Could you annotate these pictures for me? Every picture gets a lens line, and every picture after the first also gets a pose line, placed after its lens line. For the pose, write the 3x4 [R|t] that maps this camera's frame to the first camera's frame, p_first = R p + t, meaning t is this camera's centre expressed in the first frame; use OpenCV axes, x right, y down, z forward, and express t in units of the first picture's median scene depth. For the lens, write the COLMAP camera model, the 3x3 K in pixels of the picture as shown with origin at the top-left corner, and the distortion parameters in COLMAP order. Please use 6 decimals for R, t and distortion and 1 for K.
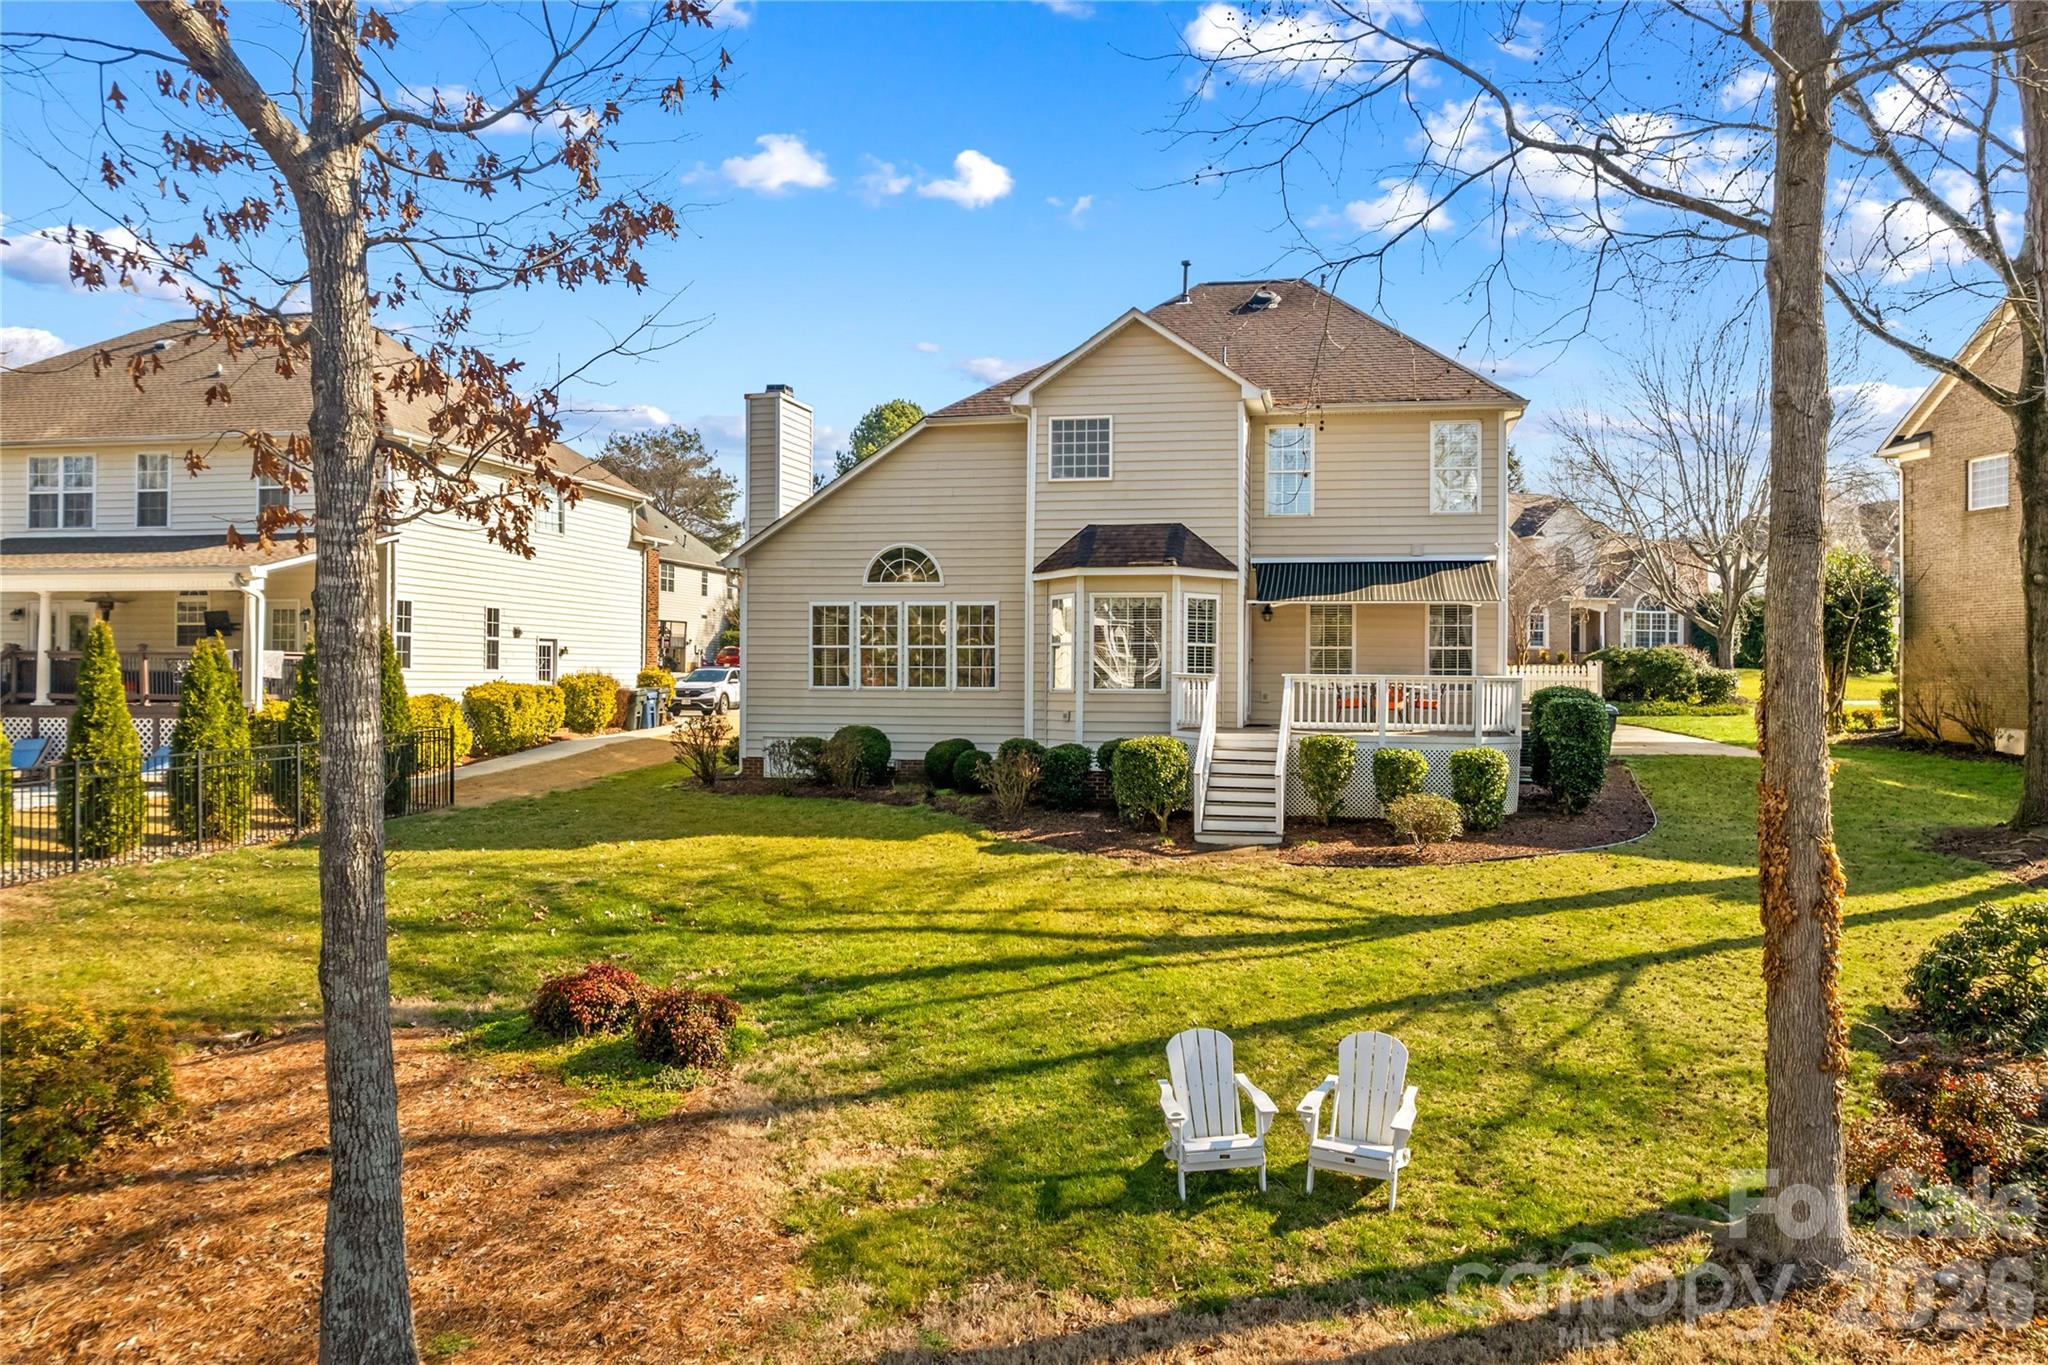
lens RADIAL K [[1344.5, 0, 1098.5], [0, 1344.5, 678.2], [0, 0, 1]] dist [-0.022247, 0.003602]
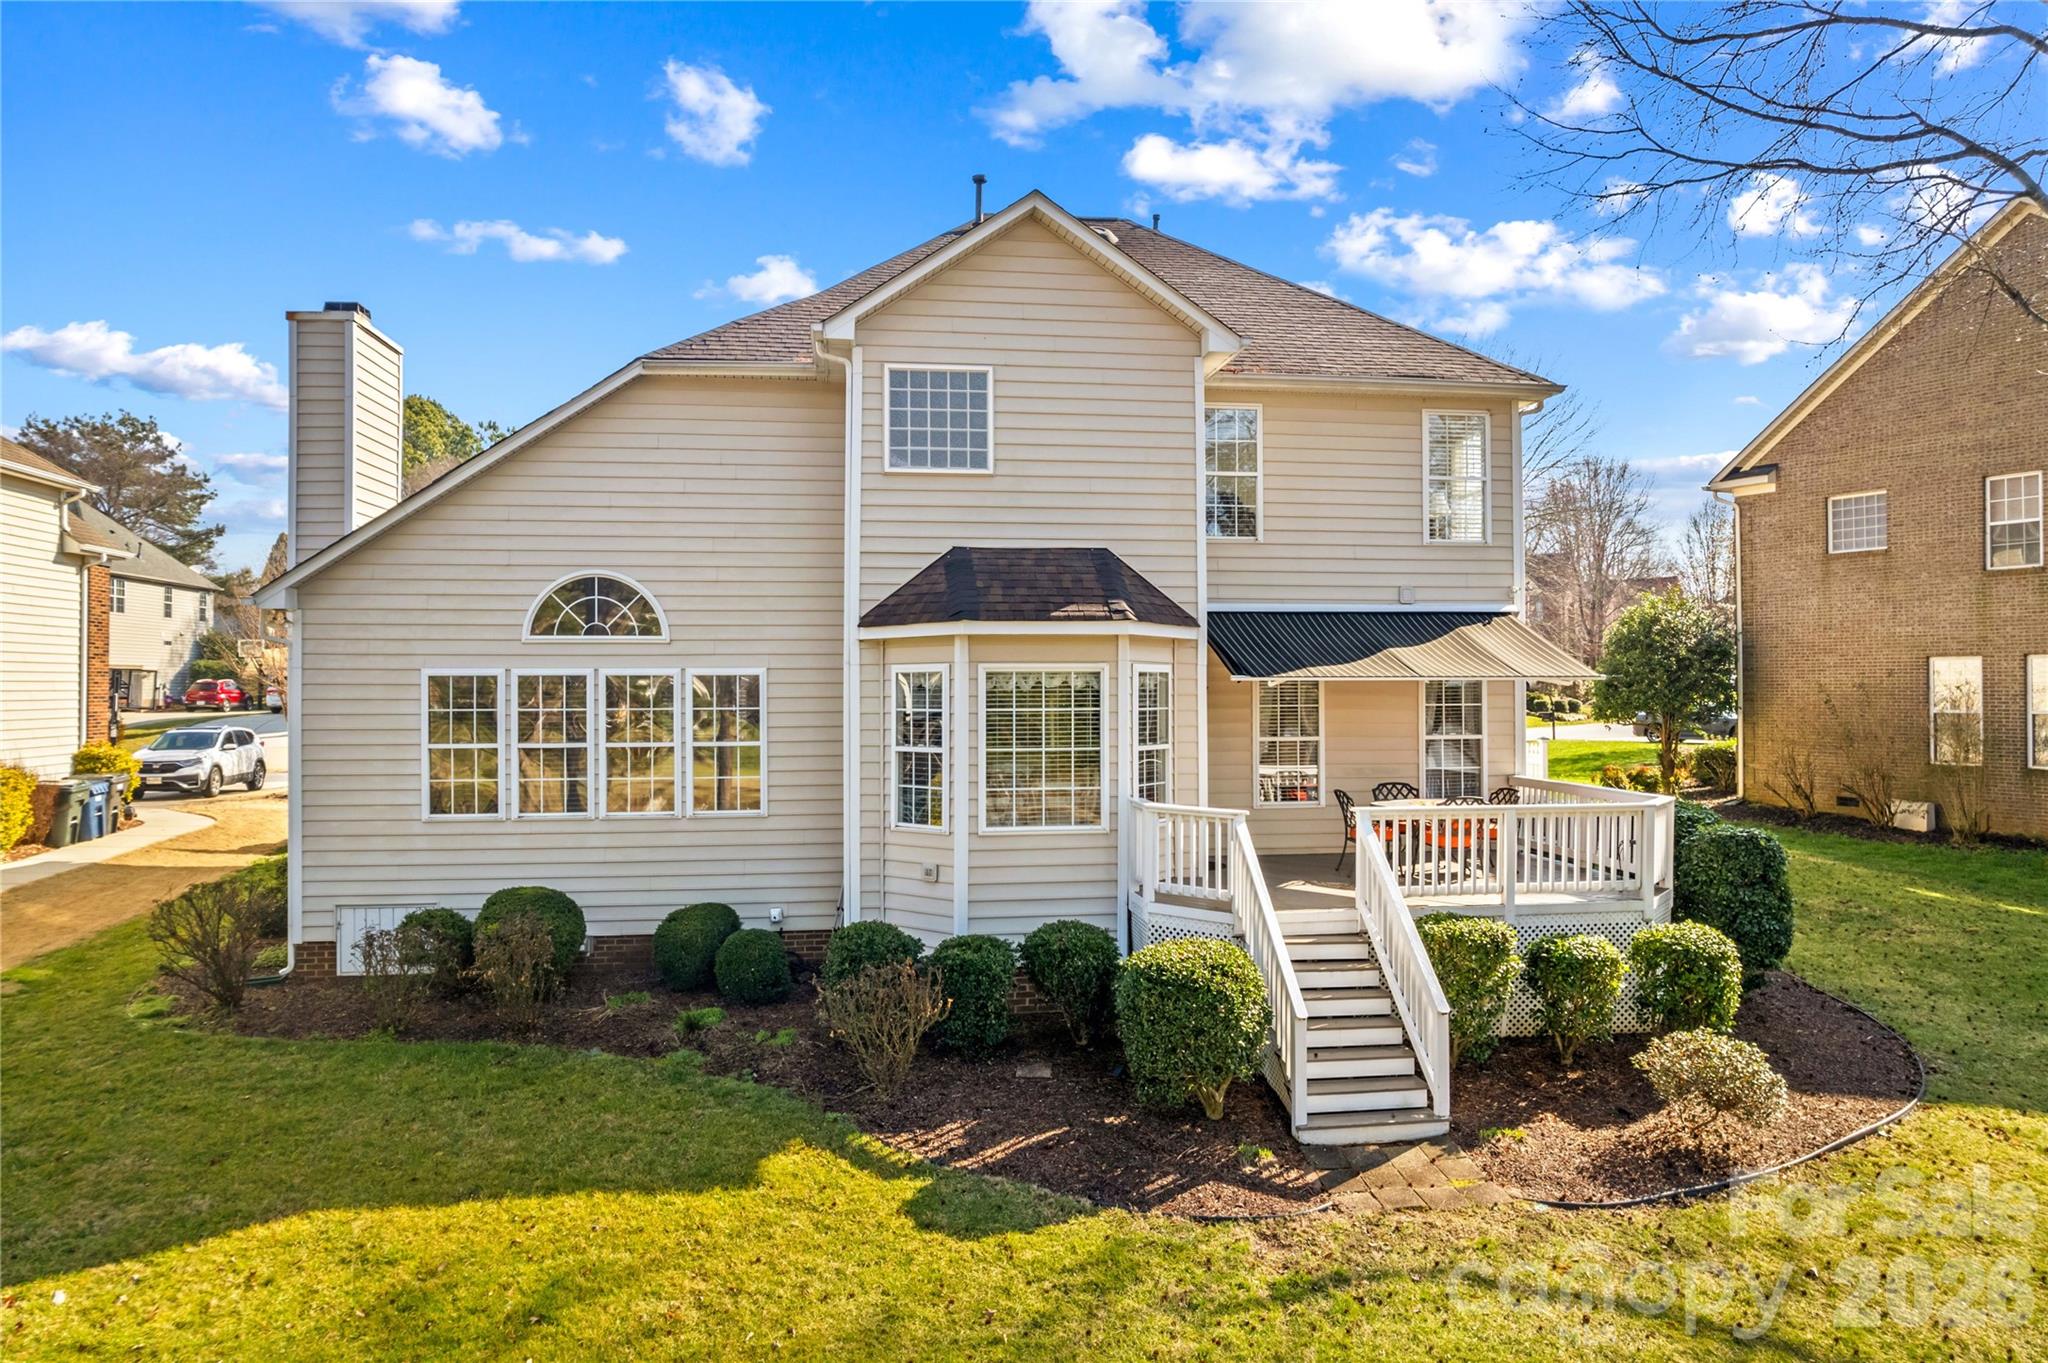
lens RADIAL K [[1287.6, 0, 1024.0], [0, 1287.6, 681.5], [0, 0, 1]] dist [-0.058904, 0.060404]
pose [[0.951326, -0.008350, 0.308072, -0.141100], [0.010857, 0.999920, -0.006425, -0.045834], [-0.307994, 0.009457, 0.951341, 0.408267]]
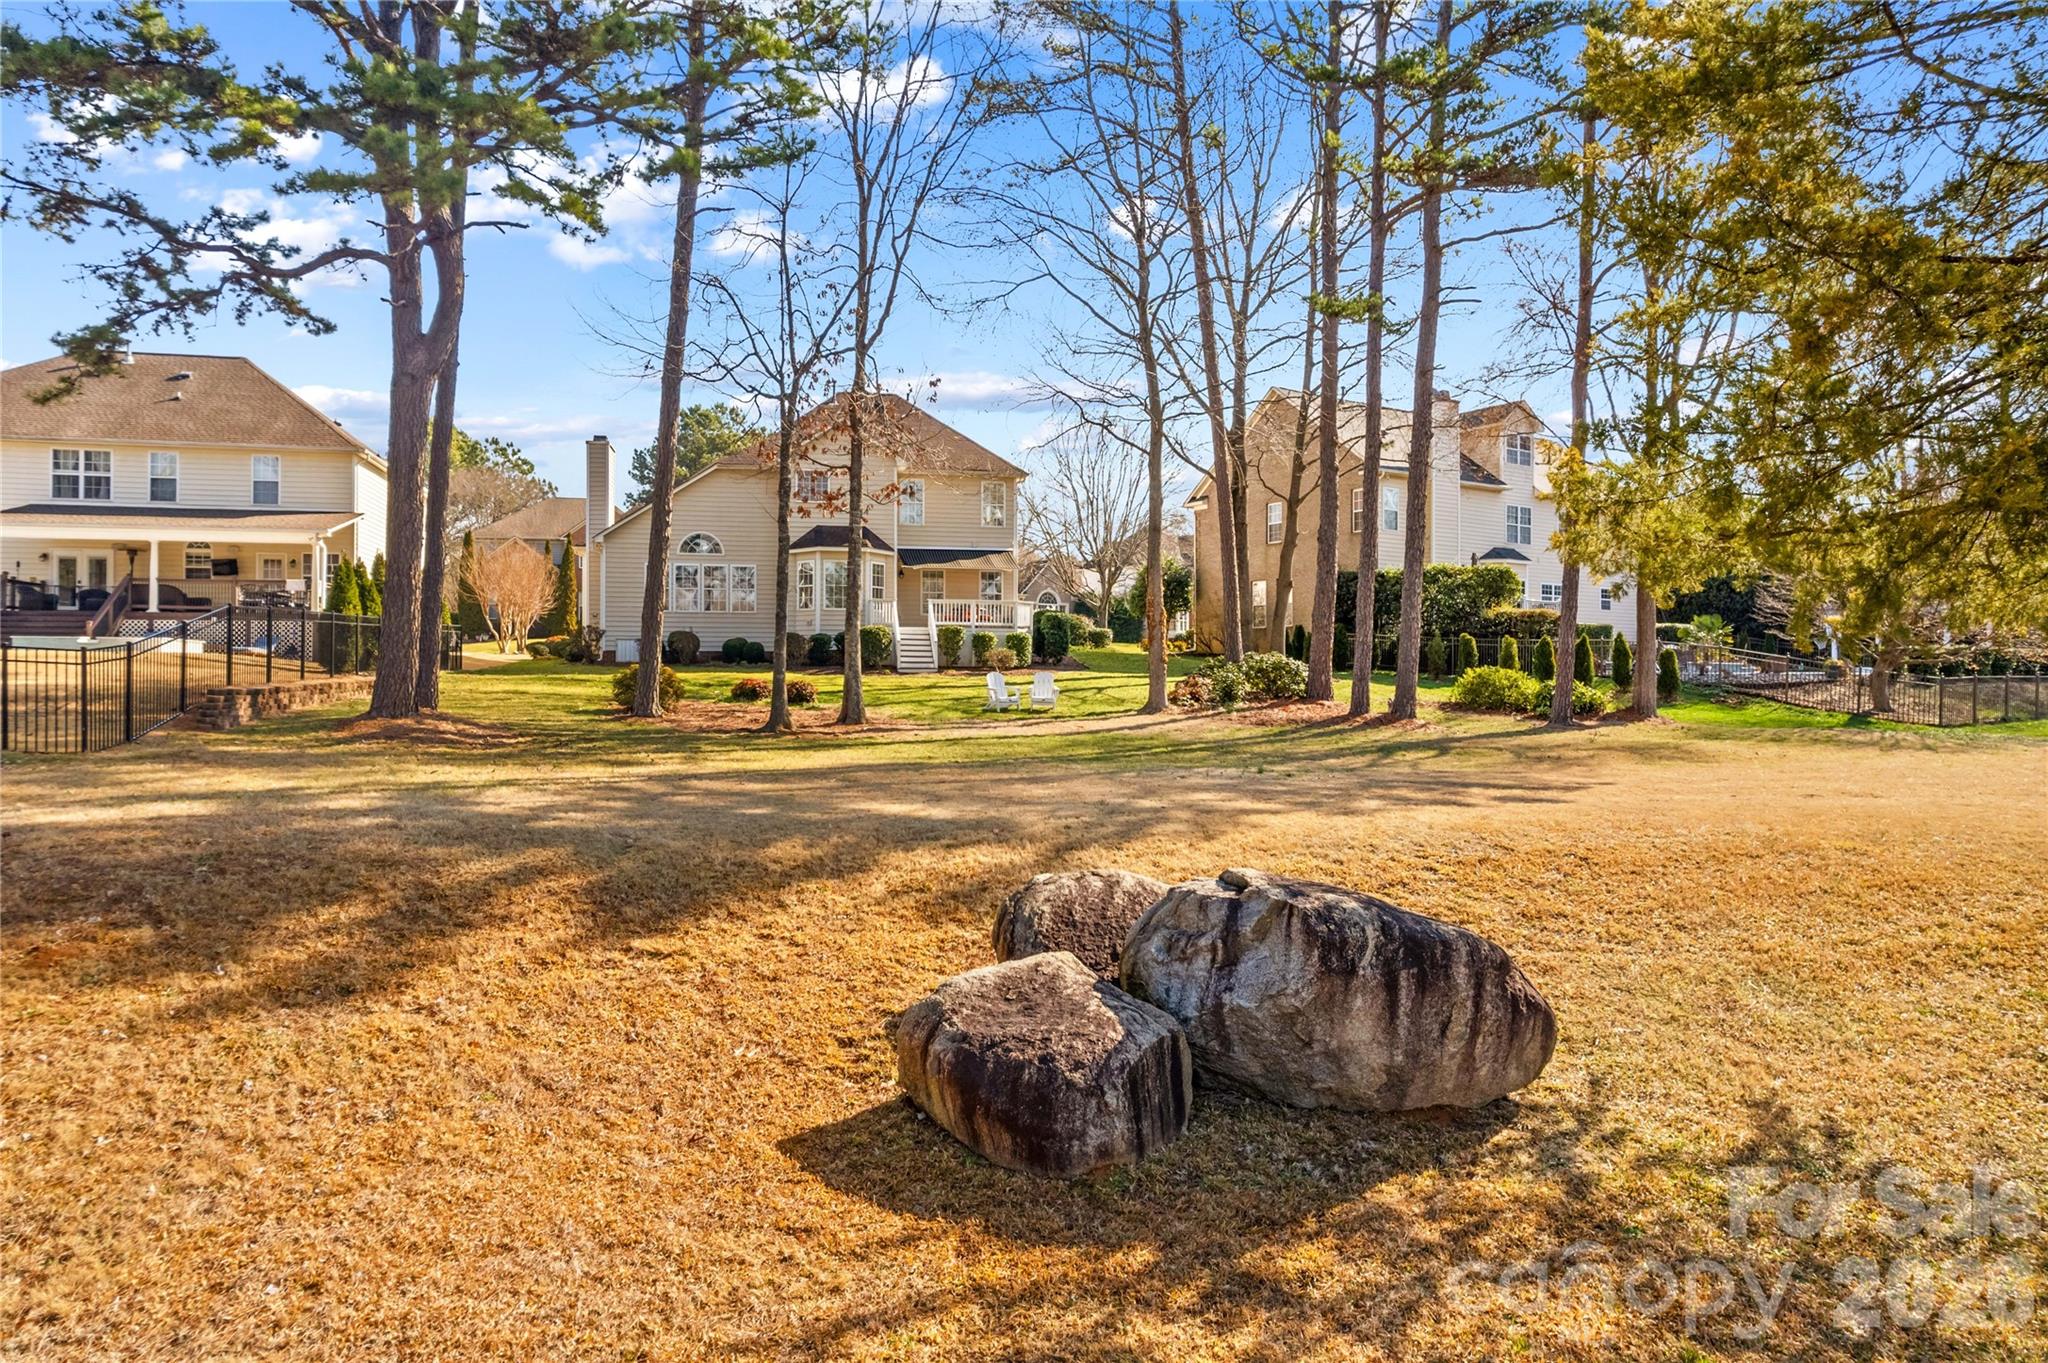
lens RADIAL K [[1287.6, 0, 1024.0], [0, 1287.6, 681.5], [0, 0, 1]] dist [-0.058904, 0.060404]
pose [[0.928077, -0.003339, 0.372374, -0.388742], [0.005951, 0.999965, -0.005865, 0.114933], [-0.372341, 0.007660, 0.928064, -0.766115]]
